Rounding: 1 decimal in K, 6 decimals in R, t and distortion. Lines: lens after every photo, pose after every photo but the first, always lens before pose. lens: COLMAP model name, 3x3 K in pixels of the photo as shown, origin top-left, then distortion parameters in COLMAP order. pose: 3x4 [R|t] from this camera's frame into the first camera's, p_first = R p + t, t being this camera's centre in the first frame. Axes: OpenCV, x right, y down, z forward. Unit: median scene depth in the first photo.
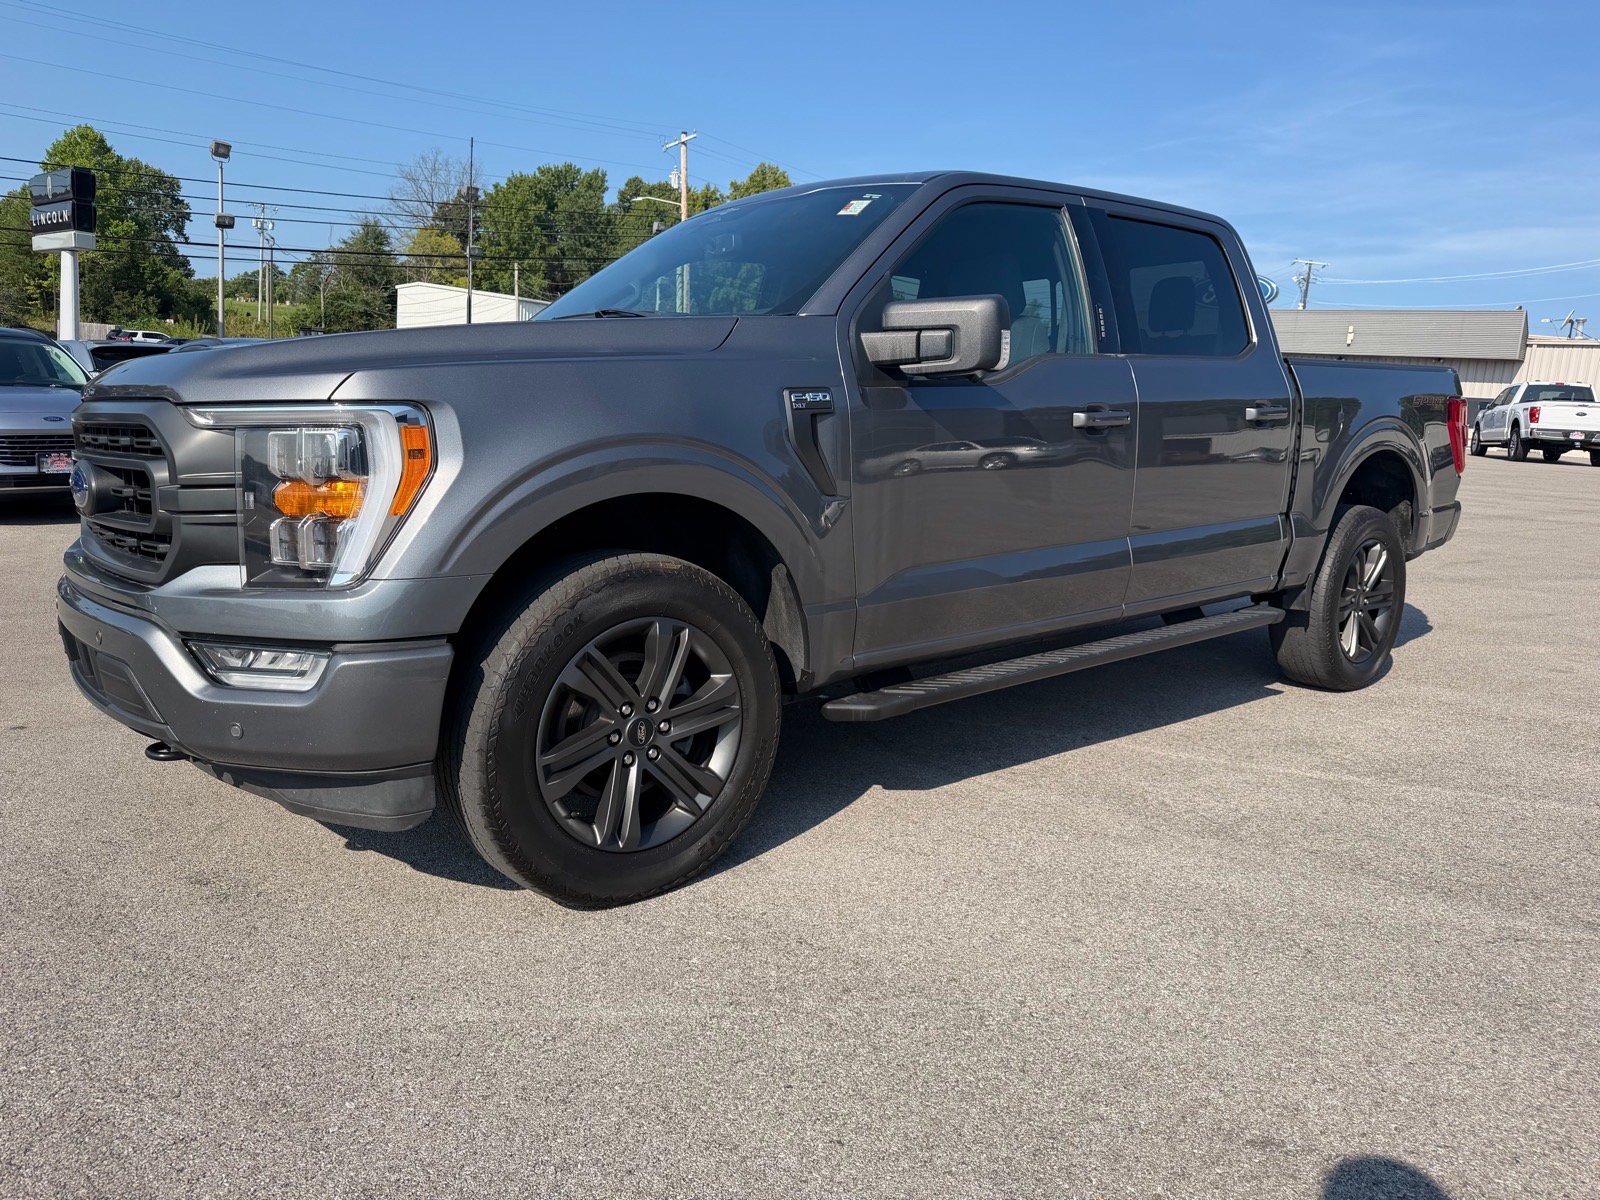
lens RADIAL K [[1118.0, 0, 802.0], [0, 1118.0, 608.4], [0, 0, 1]] dist [0.138289, -0.301173]
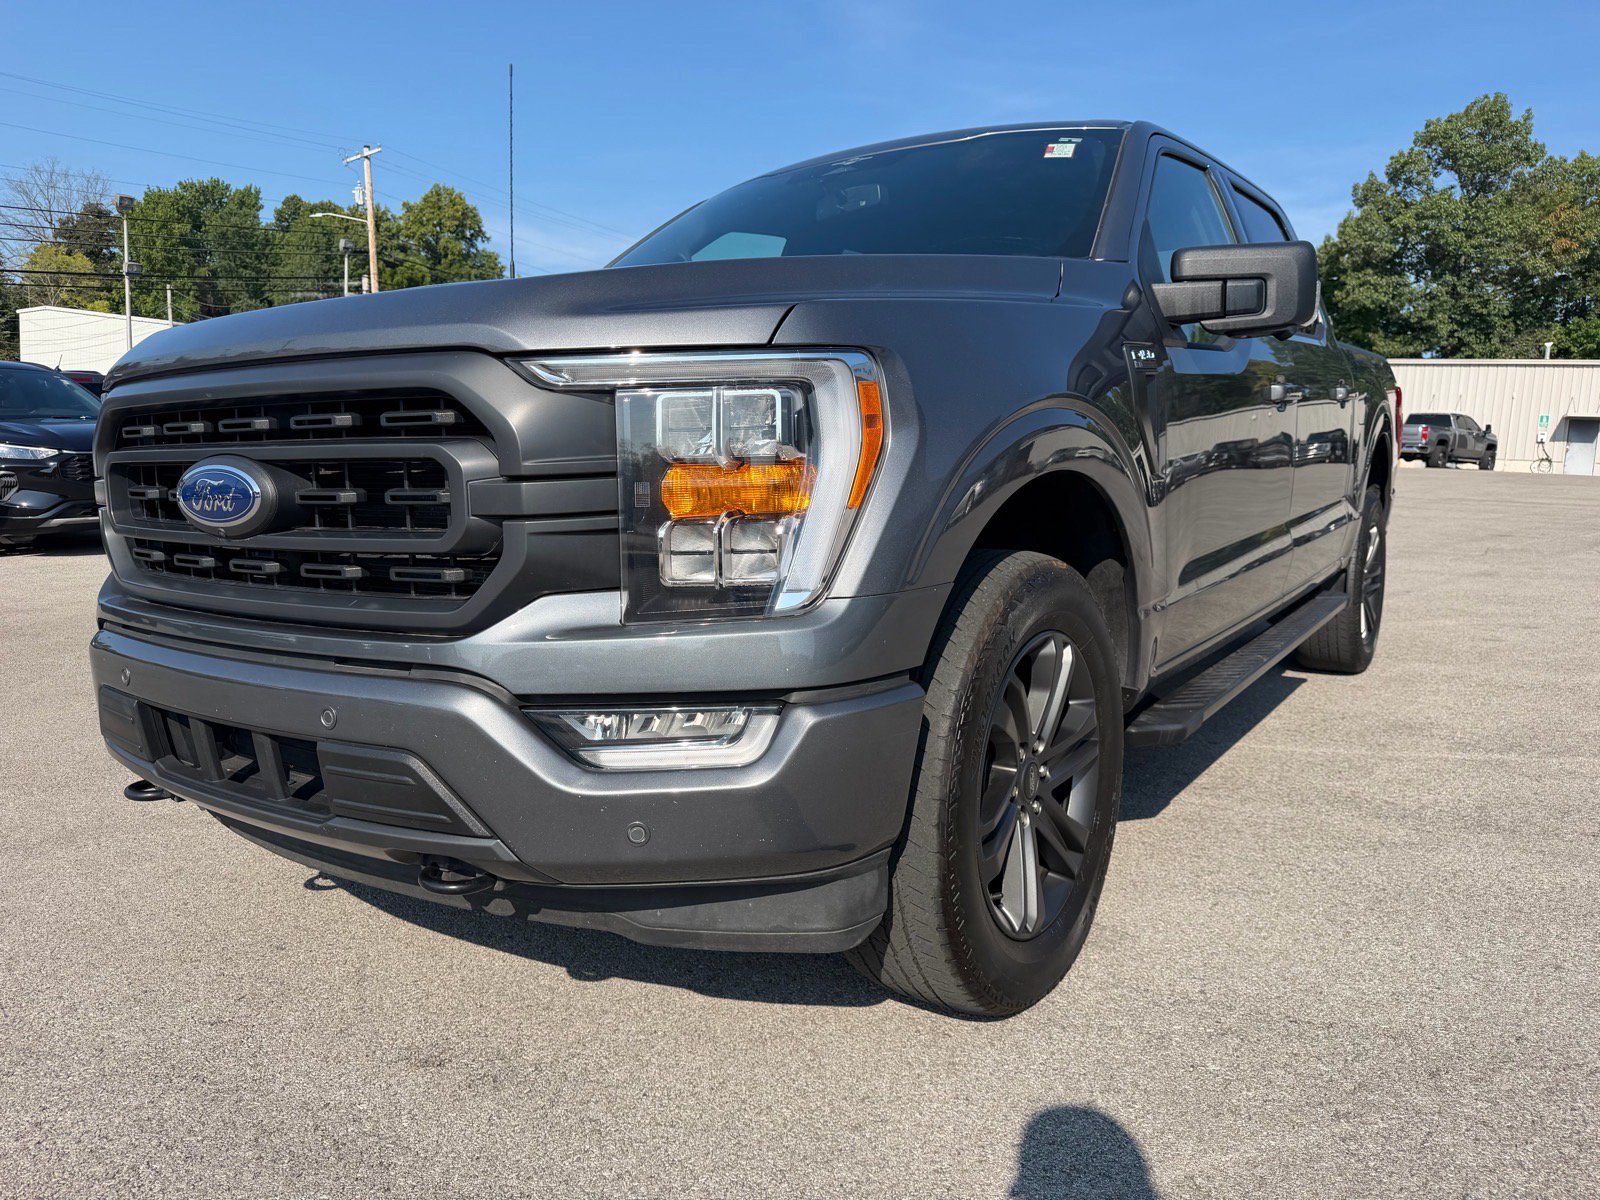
lens RADIAL K [[1153.0, 0, 811.4], [0, 1153.0, 595.9], [0, 0, 1]] dist [0.010758, -0.003720]
pose [[0.967694, -0.063271, 0.244059, -0.534775], [0.071356, 0.997152, -0.024422, -0.009298], [-0.241818, 0.041048, 0.969453, 0.289390]]
